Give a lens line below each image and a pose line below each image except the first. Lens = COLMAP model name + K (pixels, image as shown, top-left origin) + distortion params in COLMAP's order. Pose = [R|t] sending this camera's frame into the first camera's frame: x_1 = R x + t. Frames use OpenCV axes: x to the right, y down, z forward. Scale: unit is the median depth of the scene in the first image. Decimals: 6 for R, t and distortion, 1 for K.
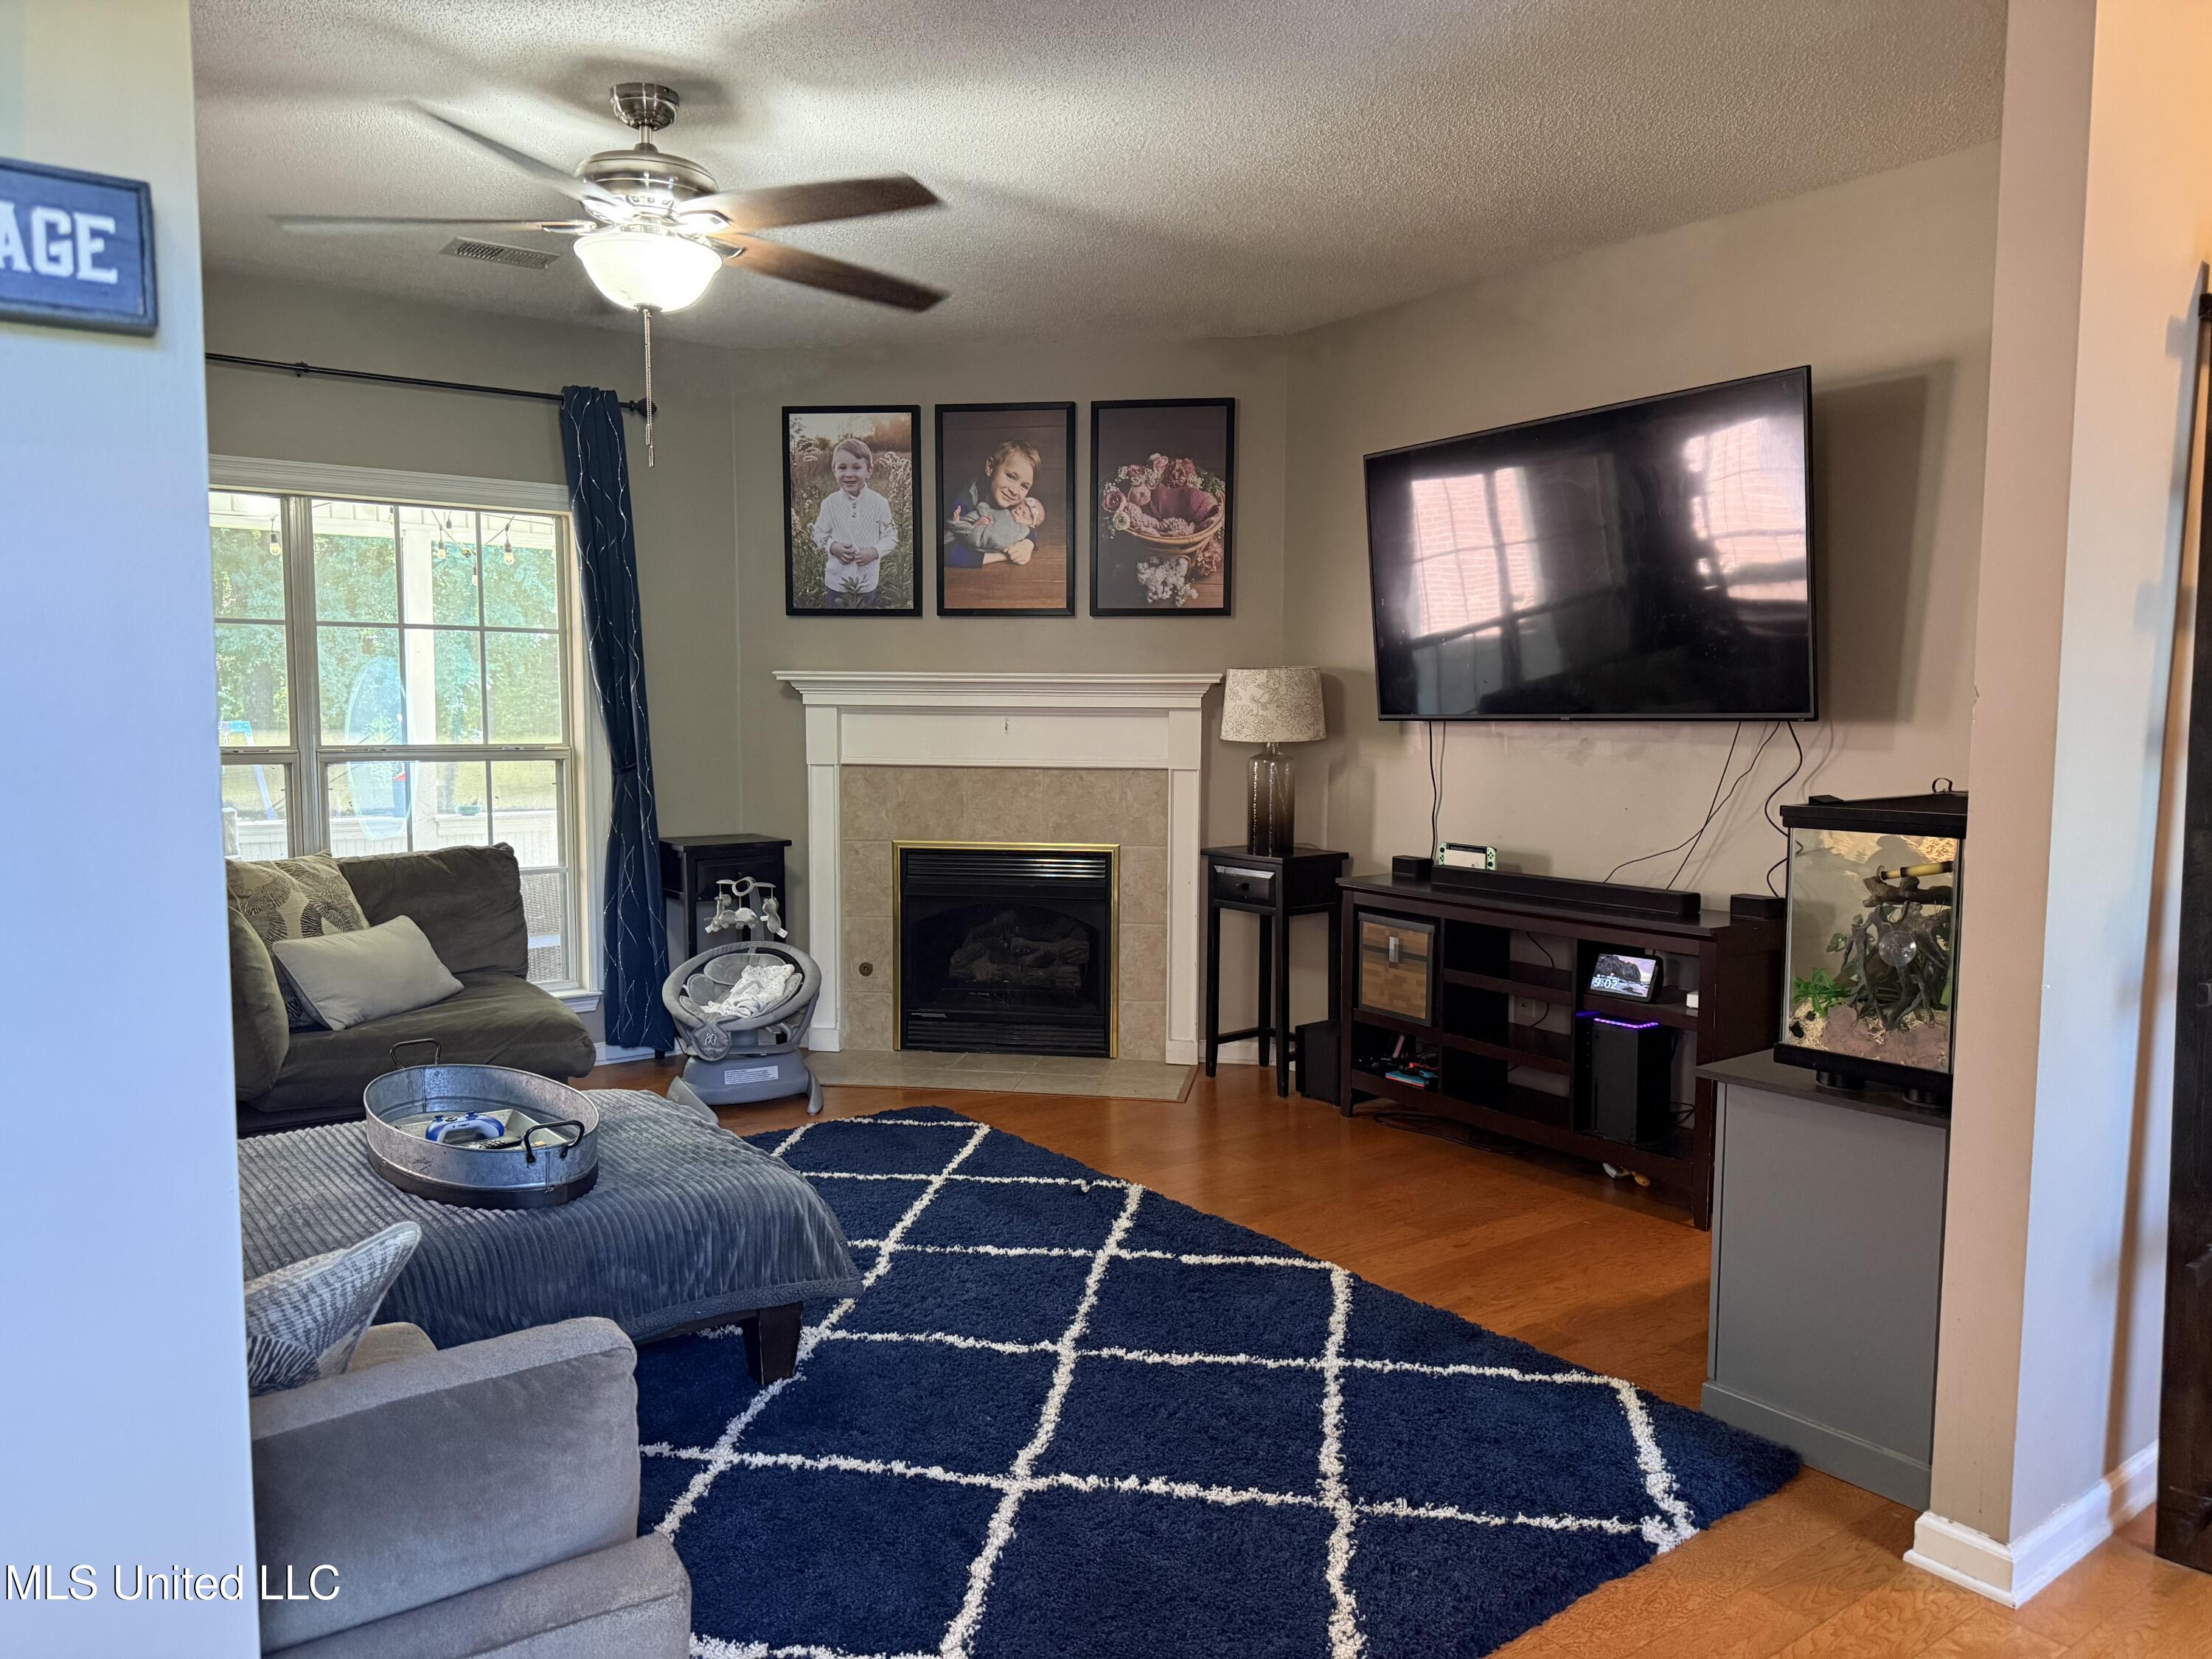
lens RADIAL K [[1562.2, 0, 1105.7], [0, 1562.2, 847.2], [0, 0, 1]] dist [0.021095, -0.025784]
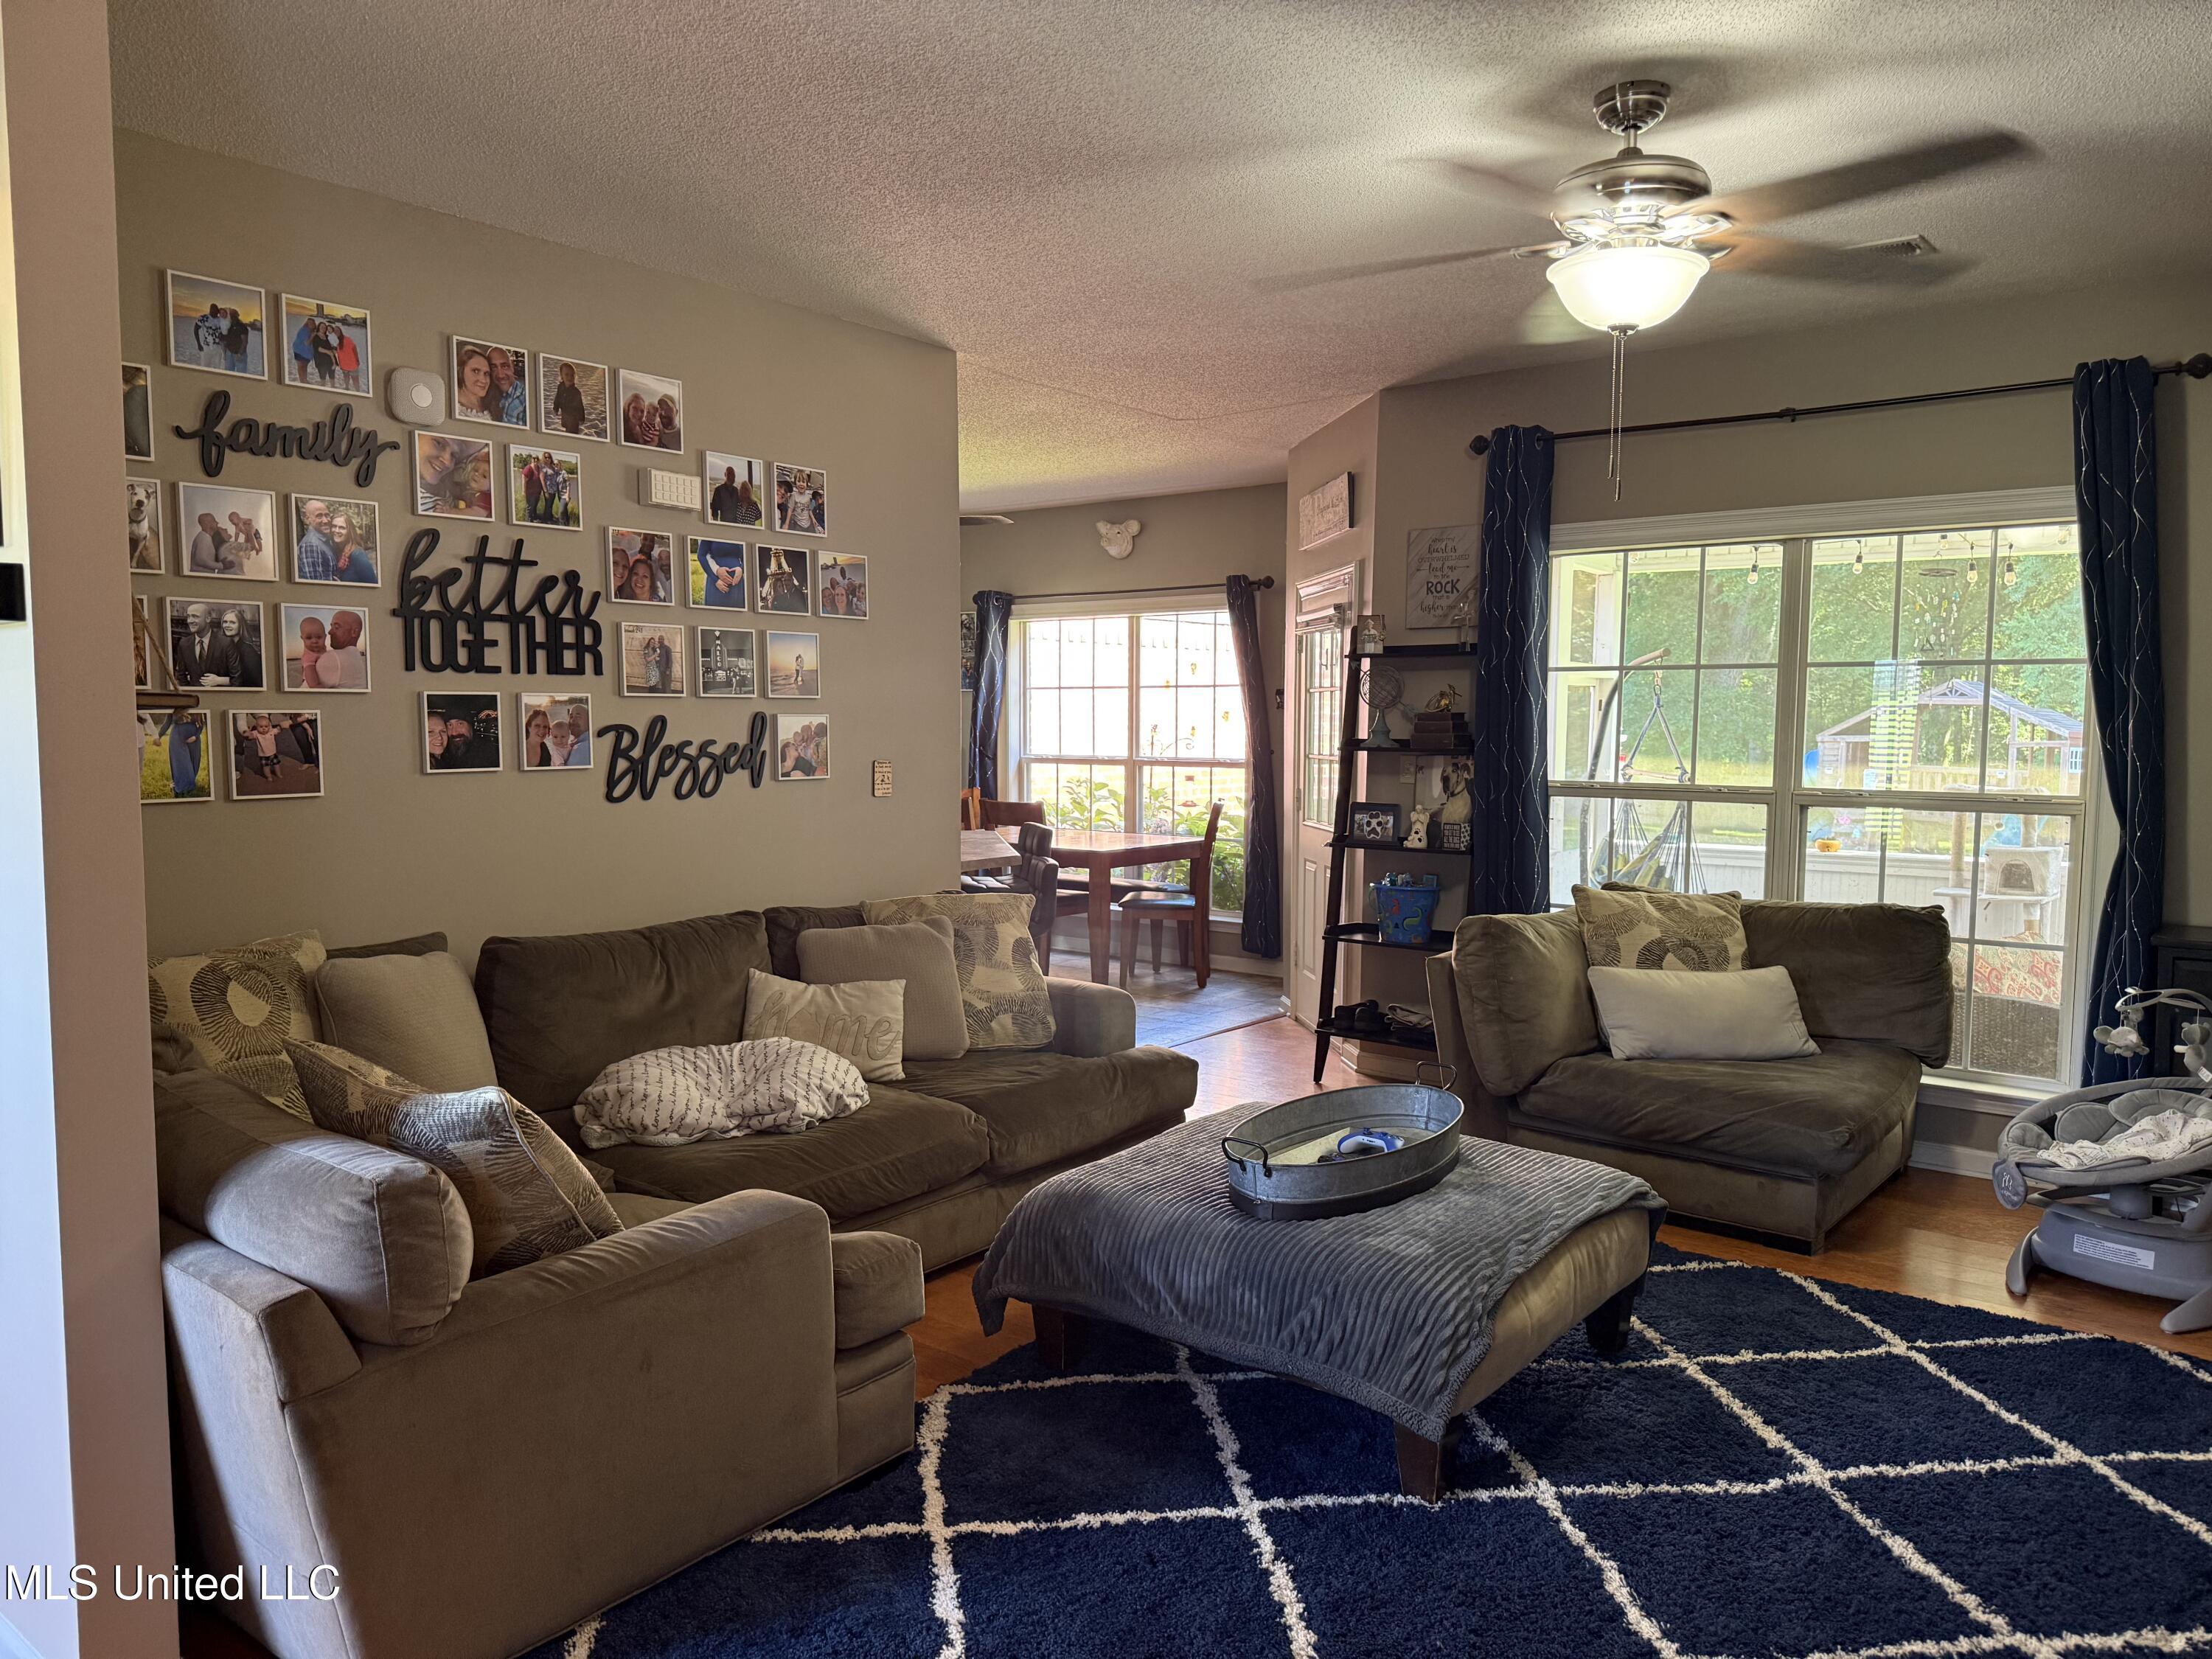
lens RADIAL K [[1562.2, 0, 1113.2], [0, 1562.2, 841.7], [0, 0, 1]] dist [0.021095, -0.025784]
pose [[0.248999, 0.076229, -0.965499, 0.408297], [-0.092741, 0.994193, 0.054577, -0.051139], [0.964053, 0.075952, 0.254622, 0.380612]]
